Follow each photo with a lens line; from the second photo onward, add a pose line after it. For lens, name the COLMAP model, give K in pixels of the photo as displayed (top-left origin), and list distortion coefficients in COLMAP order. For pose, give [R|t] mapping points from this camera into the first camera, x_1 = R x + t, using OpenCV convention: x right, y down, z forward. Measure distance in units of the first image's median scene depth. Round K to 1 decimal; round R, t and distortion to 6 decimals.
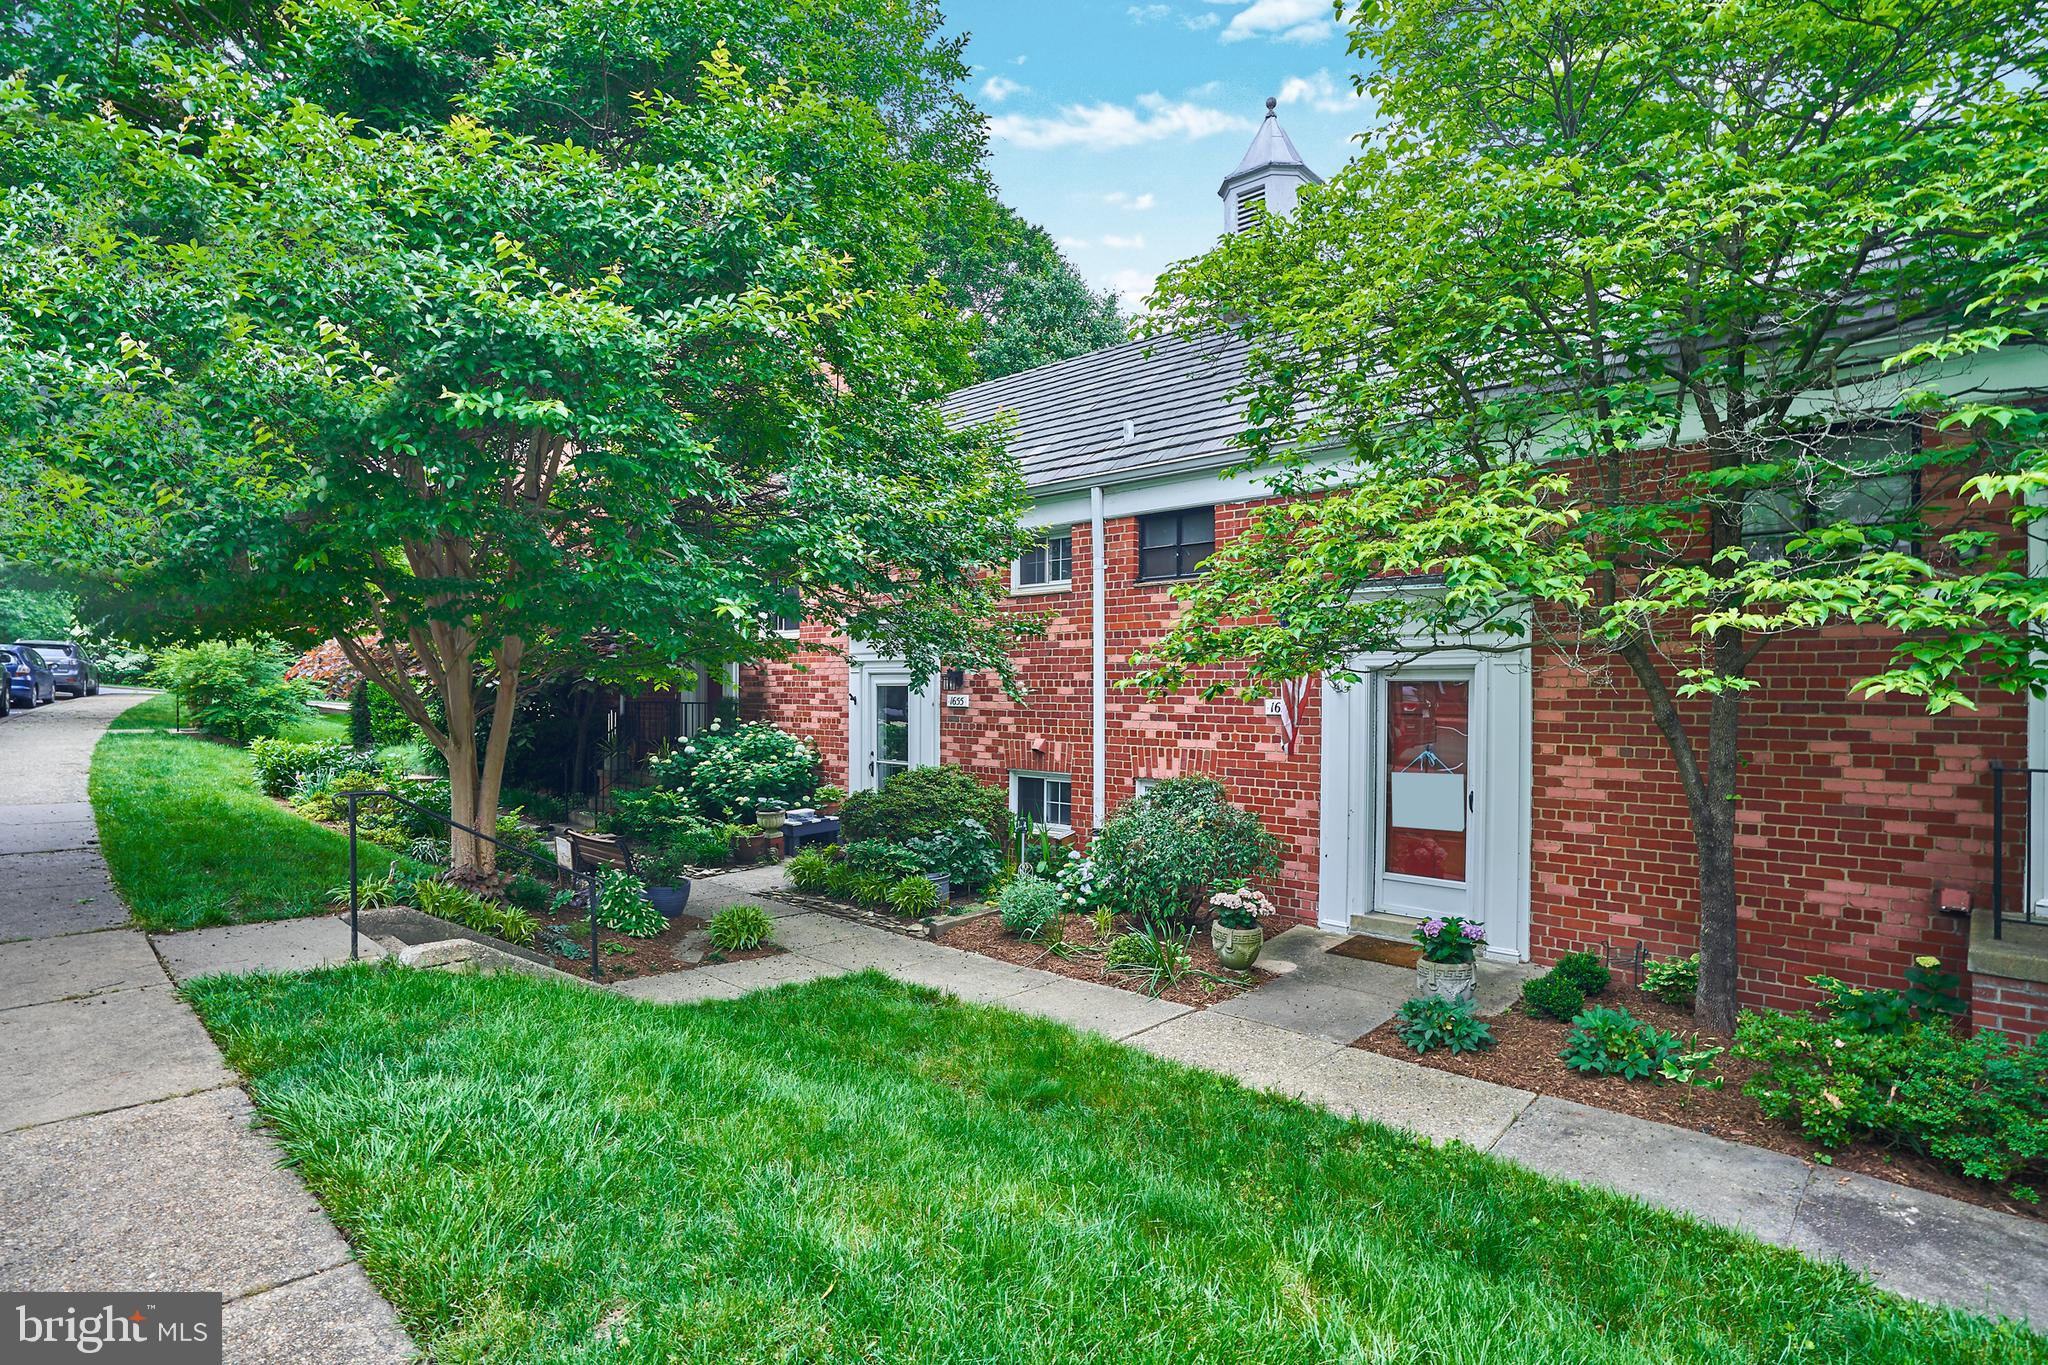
lens RADIAL K [[1084.9, 0, 1021.5], [0, 1084.9, 681.0], [0, 0, 1]] dist [-0.003414, 0.002355]
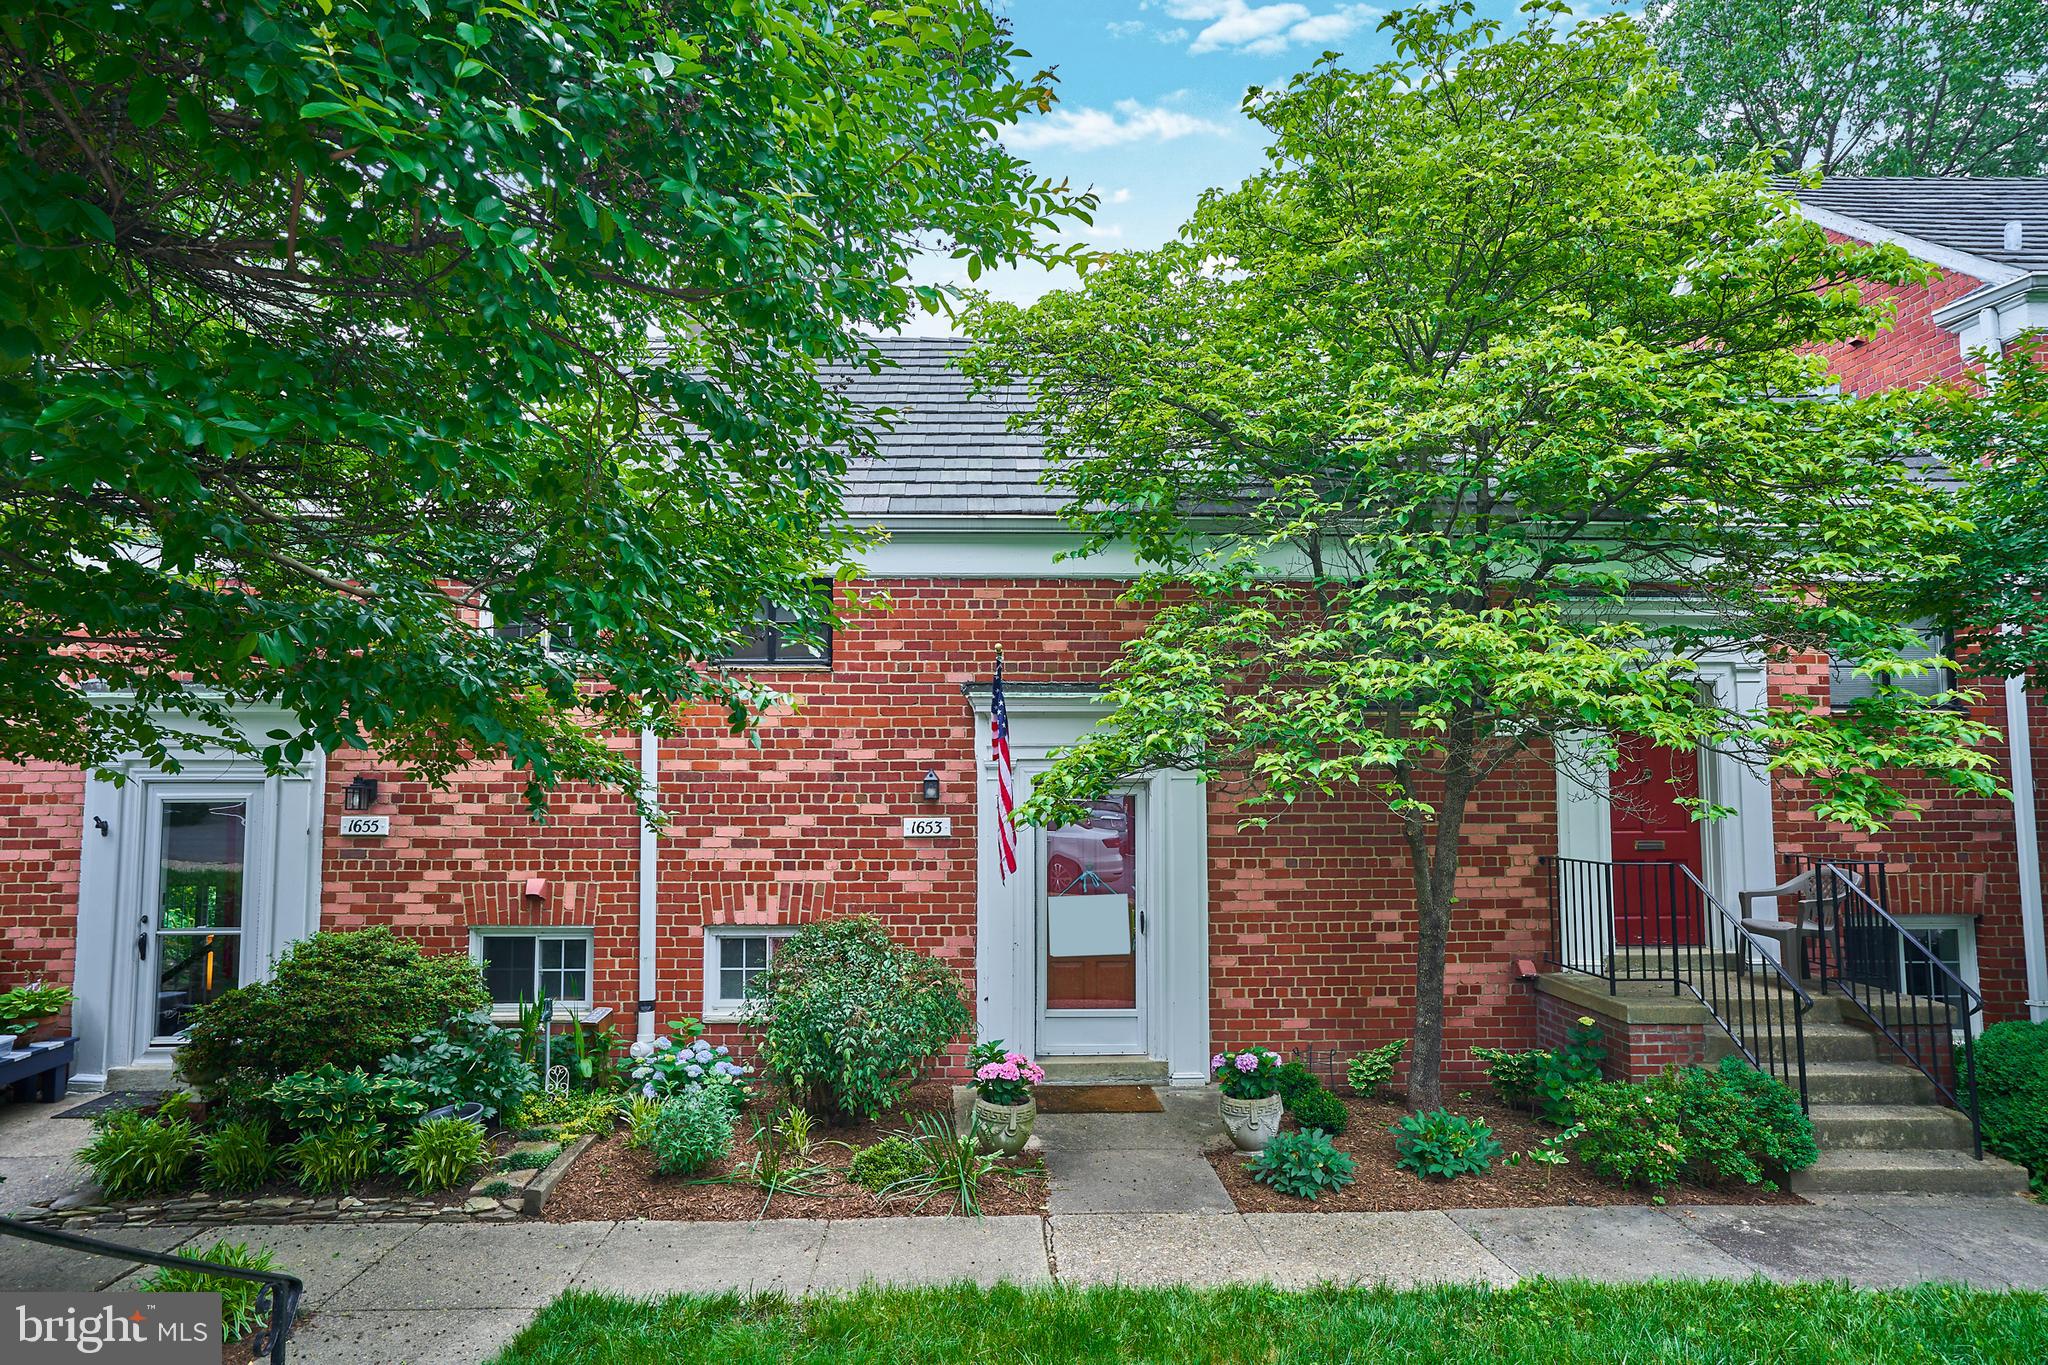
lens RADIAL K [[1165.1, 0, 1032.5], [0, 1165.1, 679.9], [0, 0, 1]] dist [-0.027218, 0.014839]
pose [[0.696171, 0.070122, 0.714443, -0.357538], [-0.000228, 0.995239, -0.097460, -0.001347], [-0.717876, 0.067686, 0.692873, 0.305079]]
